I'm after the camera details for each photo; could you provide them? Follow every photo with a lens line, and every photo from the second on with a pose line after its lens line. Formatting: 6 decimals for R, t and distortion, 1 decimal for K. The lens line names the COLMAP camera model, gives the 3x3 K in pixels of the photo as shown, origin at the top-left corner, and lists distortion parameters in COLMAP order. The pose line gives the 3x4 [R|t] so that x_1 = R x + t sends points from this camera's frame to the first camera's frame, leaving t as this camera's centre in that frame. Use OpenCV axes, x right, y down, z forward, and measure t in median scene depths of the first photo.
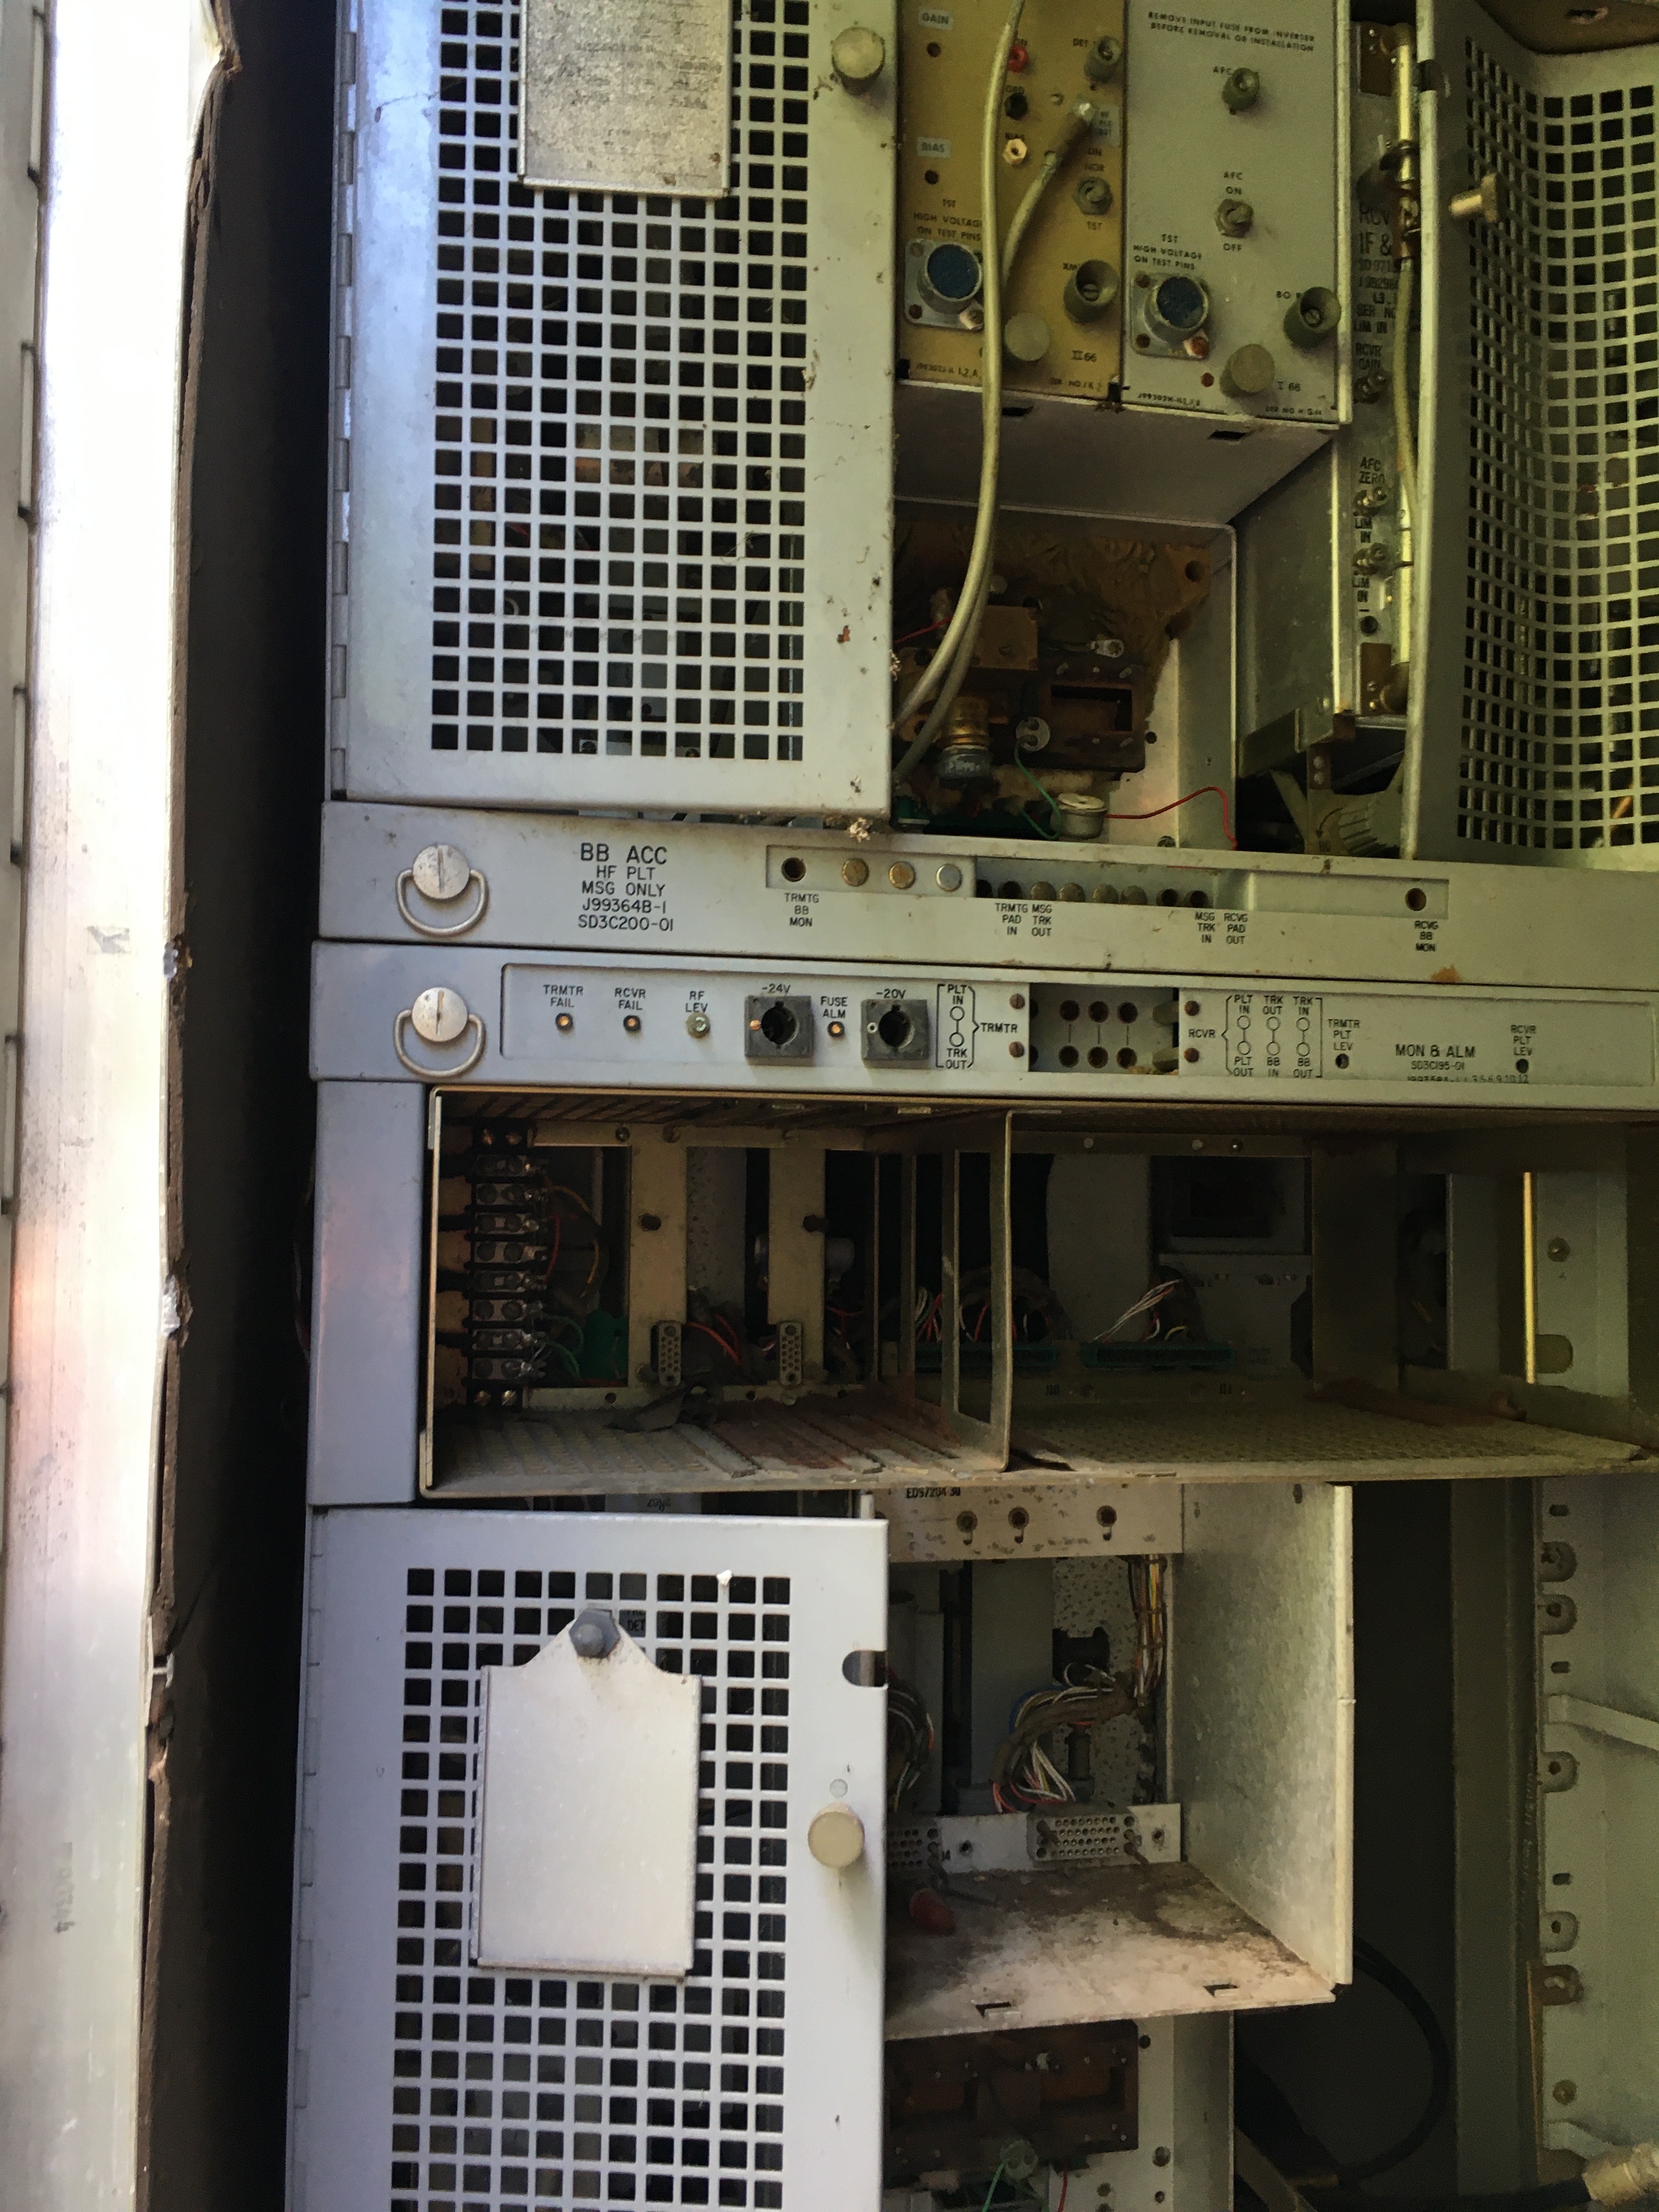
lens RADIAL K [[1874.3, 0, 815.8], [0, 1874.3, 1118.3], [0, 0, 1]] dist [0.077756, -0.102914]
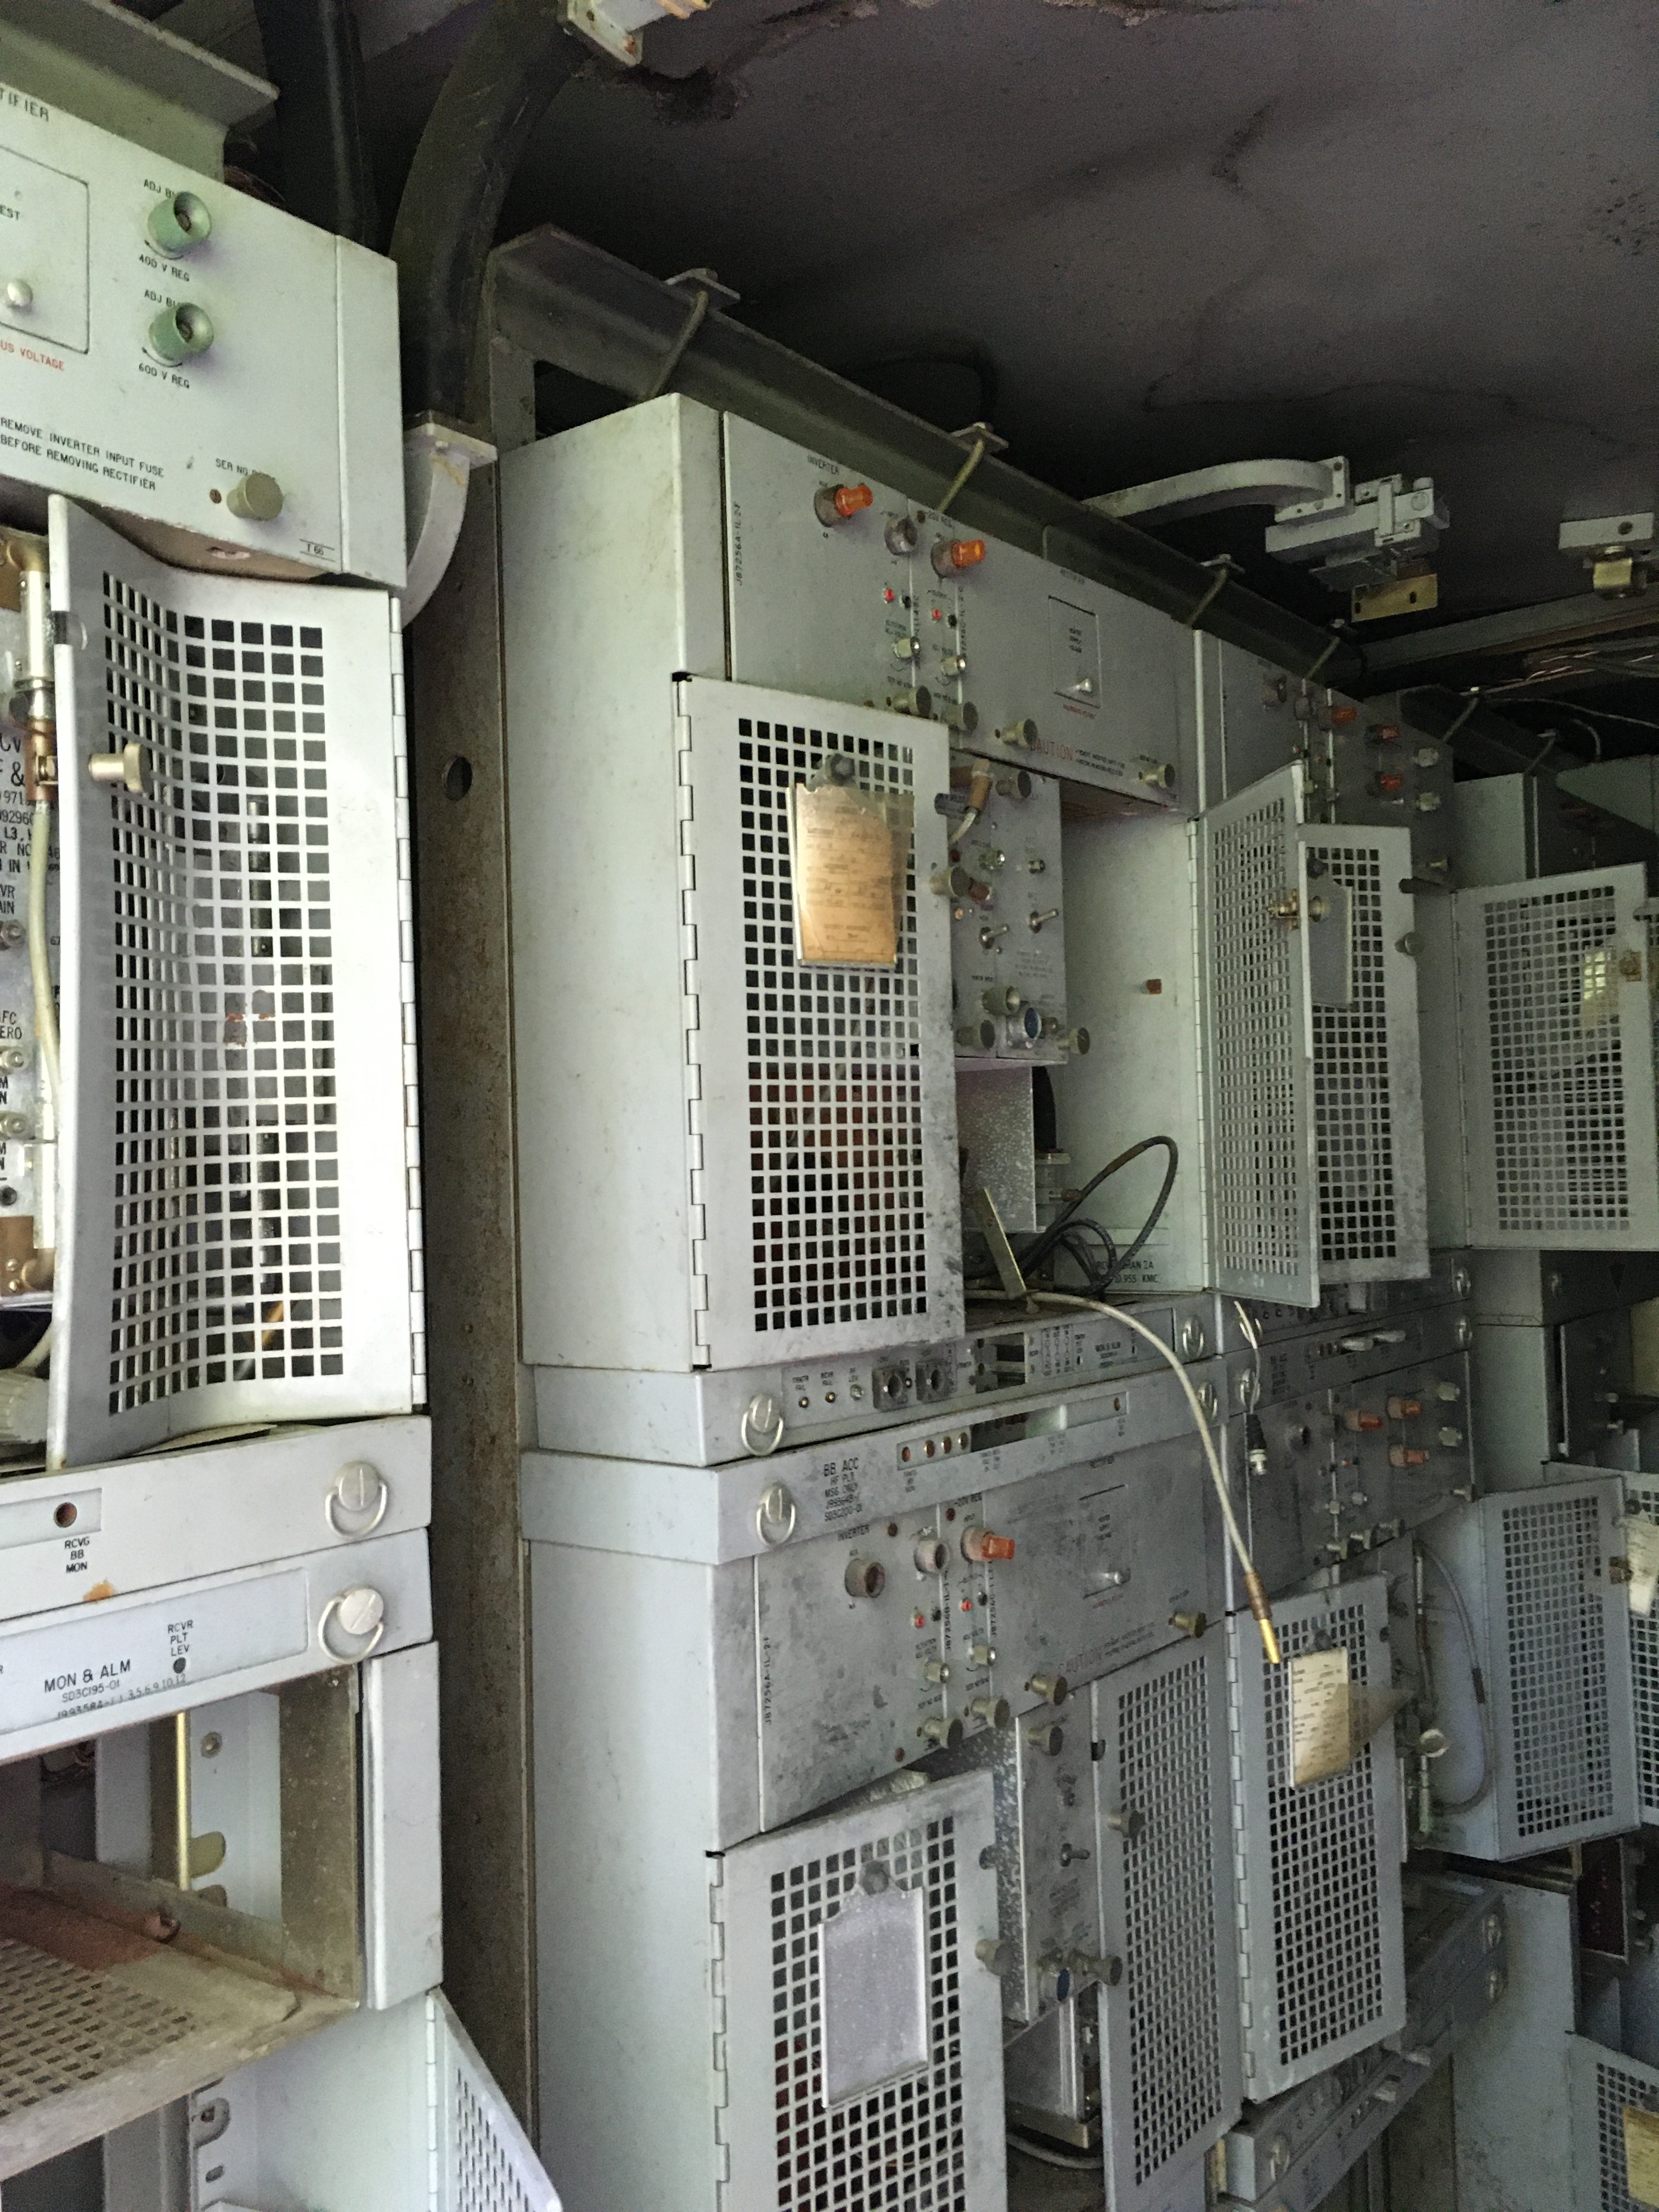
lens RADIAL K [[1874.3, 0, 825.6], [0, 1874.3, 1107.3], [0, 0, 1]] dist [0.077756, -0.102914]
pose [[0.764656, -0.011788, 0.644330, 0.006747], [0.007908, 0.999929, 0.008909, -0.313304], [-0.644390, -0.001717, 0.764695, 0.050303]]
